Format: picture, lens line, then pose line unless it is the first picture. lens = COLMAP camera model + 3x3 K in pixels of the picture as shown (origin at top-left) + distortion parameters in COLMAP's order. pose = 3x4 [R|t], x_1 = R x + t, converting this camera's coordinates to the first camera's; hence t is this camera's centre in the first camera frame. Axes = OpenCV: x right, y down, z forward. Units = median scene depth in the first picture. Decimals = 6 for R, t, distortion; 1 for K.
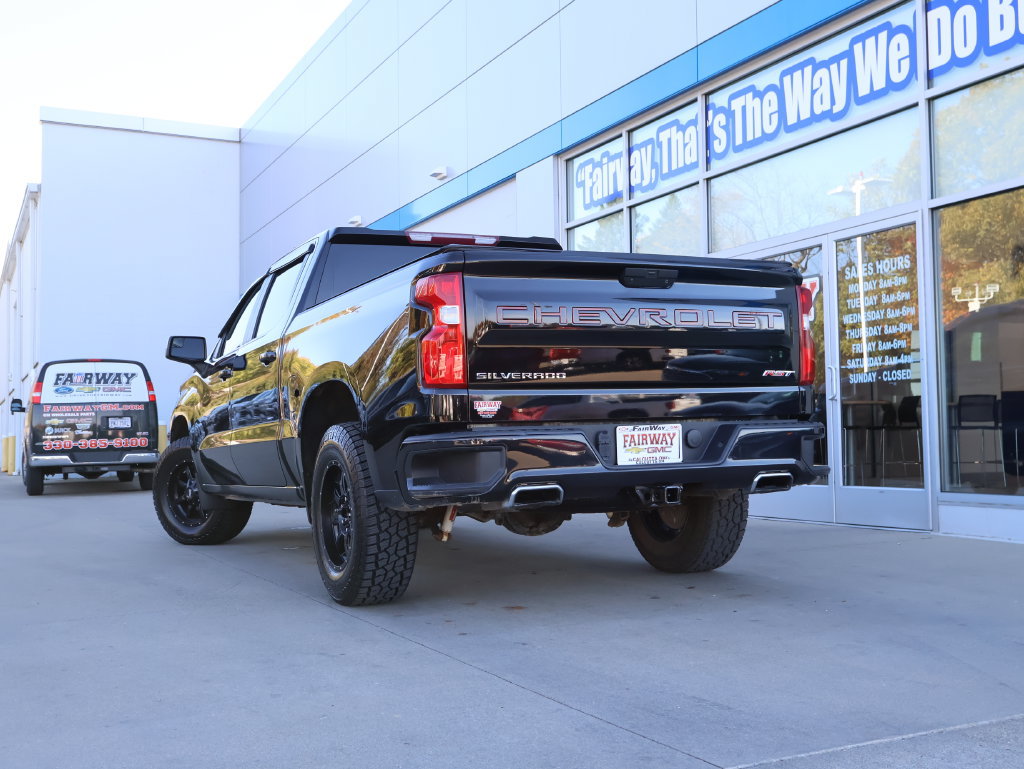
lens RADIAL K [[1137.2, 0, 512.0], [0, 1137.2, 384.5], [0, 0, 1]] dist [0.001982, 0.006185]
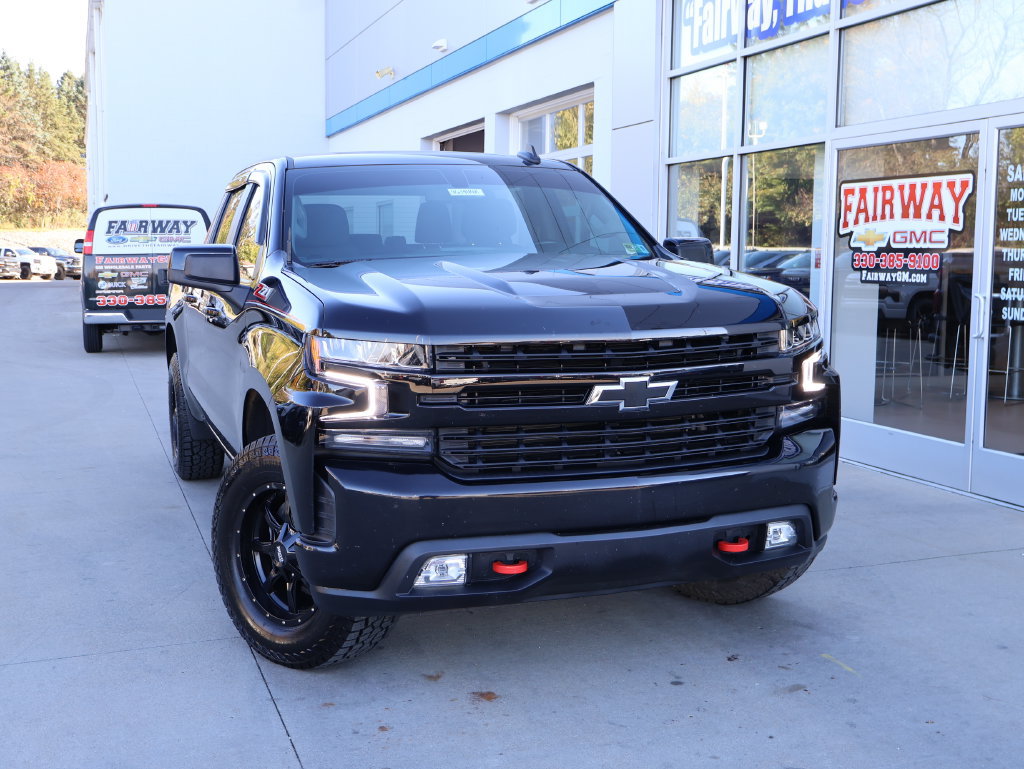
lens RADIAL K [[1235.0, 0, 512.0], [0, 1235.0, 384.5], [0, 0, 1]] dist [0.012135, -0.013152]
pose [[0.992969, 0.034026, -0.113380, 0.055885], [-0.016171, 0.987809, 0.154826, -0.071230], [0.117266, -0.151904, 0.981414, 0.115589]]
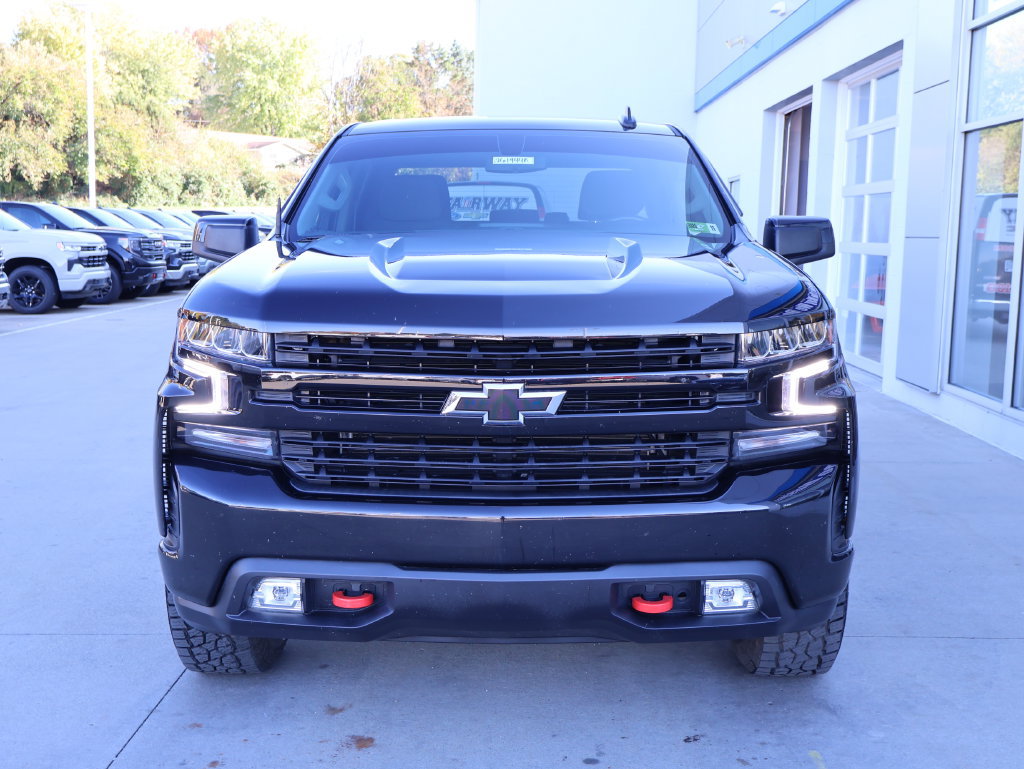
lens RADIAL K [[1240.1, 0, 512.0], [0, 1240.1, 384.5], [0, 0, 1]] dist [0.004676, 0.004927]
pose [[0.891680, 0.088835, -0.443863, 0.196838], [-0.010916, 0.984489, 0.175106, -0.068666], [0.452534, -0.151294, 0.878819, 0.229293]]
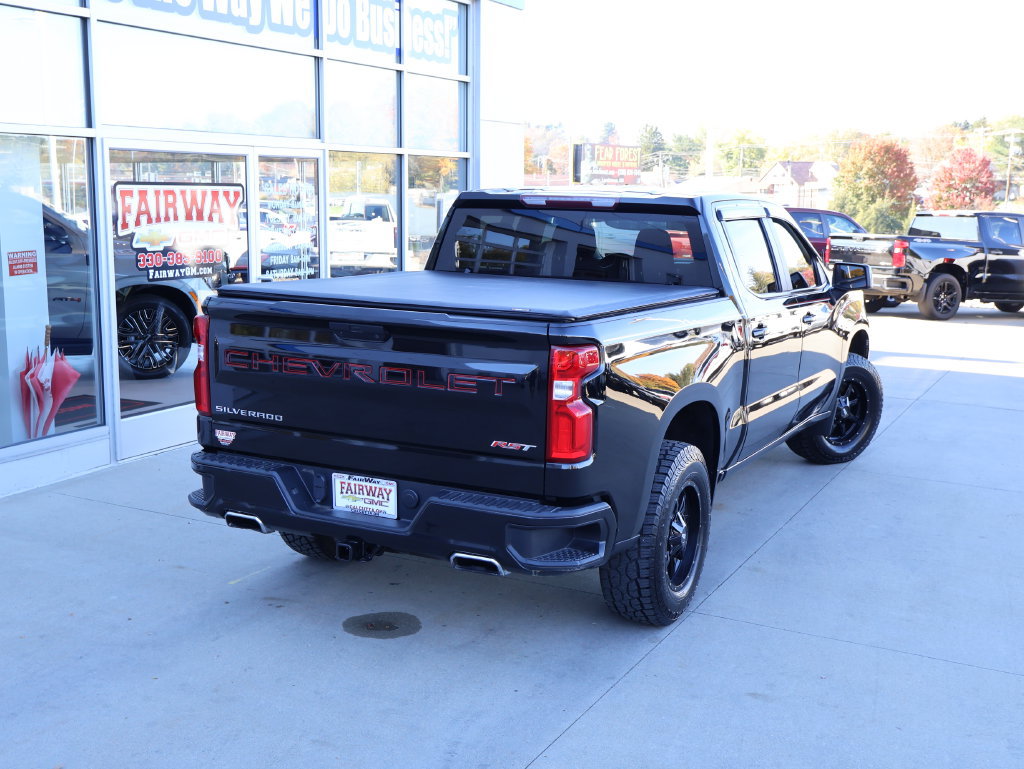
lens RADIAL K [[1221.1, 0, 512.0], [0, 1221.1, 384.5], [0, 0, 1]] dist [0.009946, -0.020887]
pose [[-0.604502, -0.119285, 0.787622, -0.671394], [-0.042343, 0.992139, 0.117760, -0.053395], [-0.795477, 0.037836, -0.604801, 1.331012]]
